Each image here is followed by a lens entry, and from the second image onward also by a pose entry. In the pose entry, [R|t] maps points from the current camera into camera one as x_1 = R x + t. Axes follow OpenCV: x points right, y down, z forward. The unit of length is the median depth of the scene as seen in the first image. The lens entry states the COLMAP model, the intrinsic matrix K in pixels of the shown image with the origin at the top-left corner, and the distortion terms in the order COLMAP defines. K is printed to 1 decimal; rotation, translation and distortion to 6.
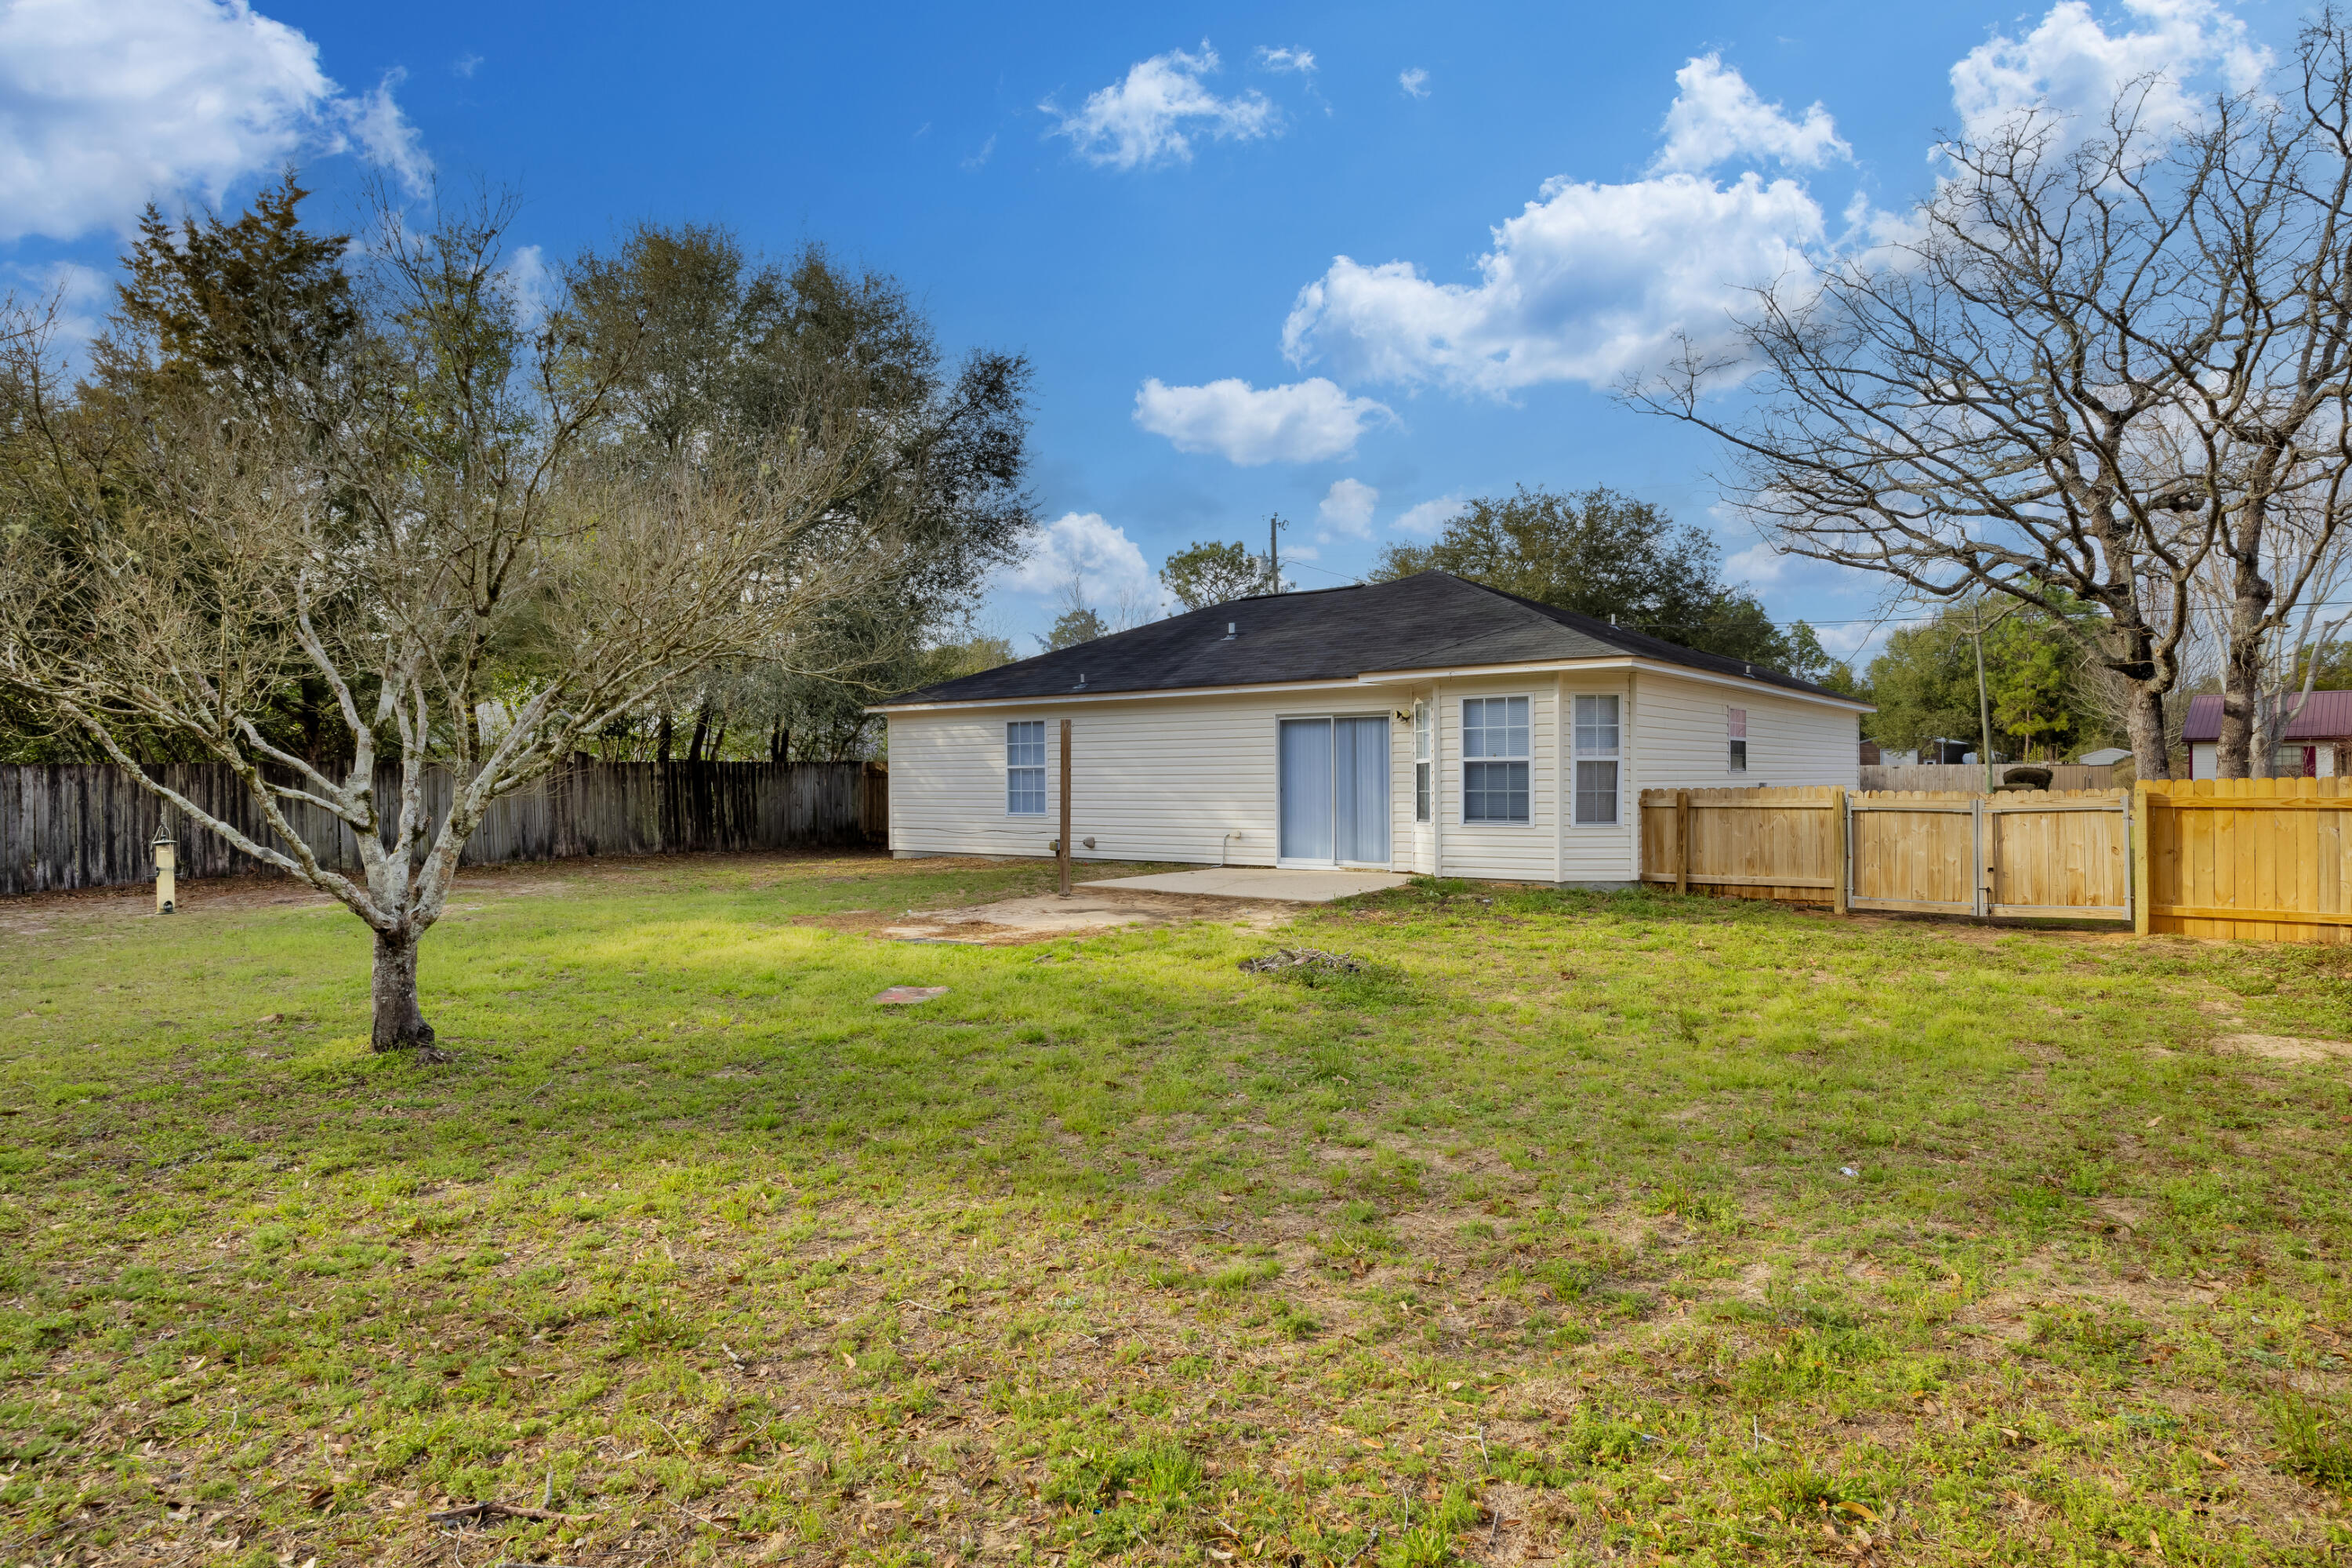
lens RADIAL K [[1404.3, 0, 1173.9], [0, 1404.3, 781.2], [0, 0, 1]] dist [-0.002026, -0.000521]
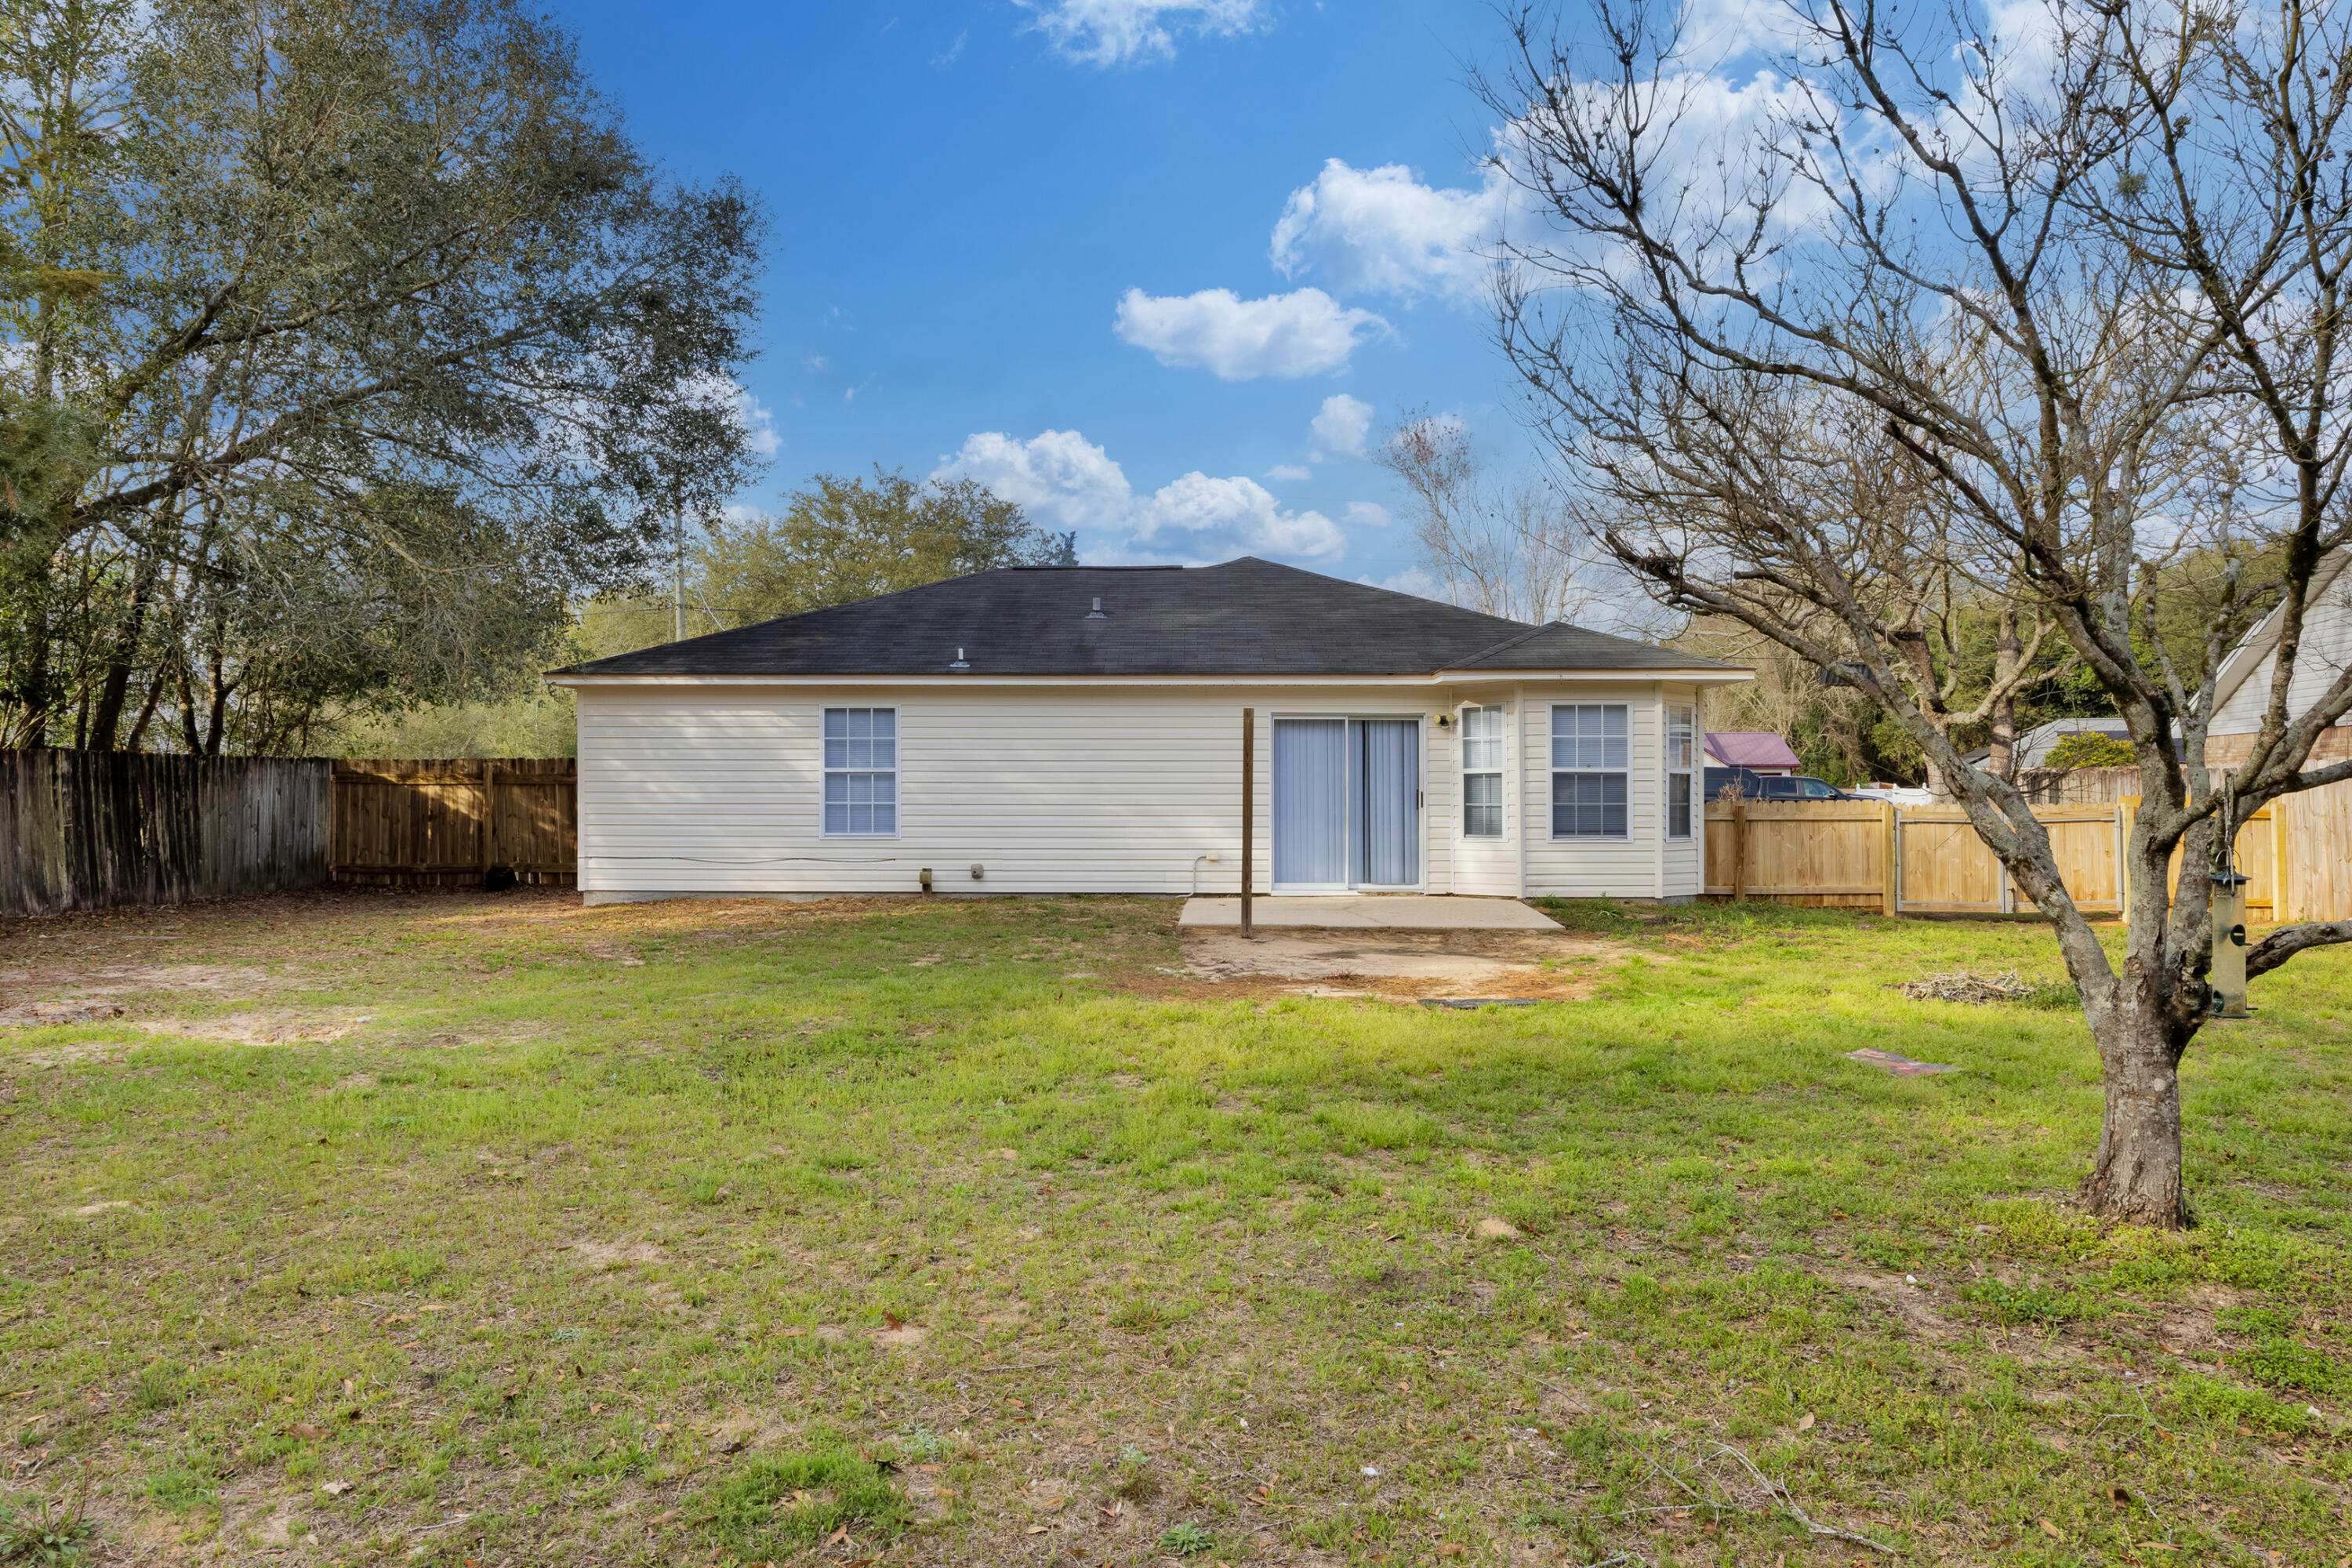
lens RADIAL K [[1485.5, 0, 1177.2], [0, 1485.5, 785.1], [0, 0, 1]] dist [-0.003762, -0.000065]
pose [[0.788298, 0.008155, 0.615239, -0.528008], [-0.005236, 0.999965, -0.006546, 0.002030], [-0.615271, 0.001939, 0.788313, 0.339507]]
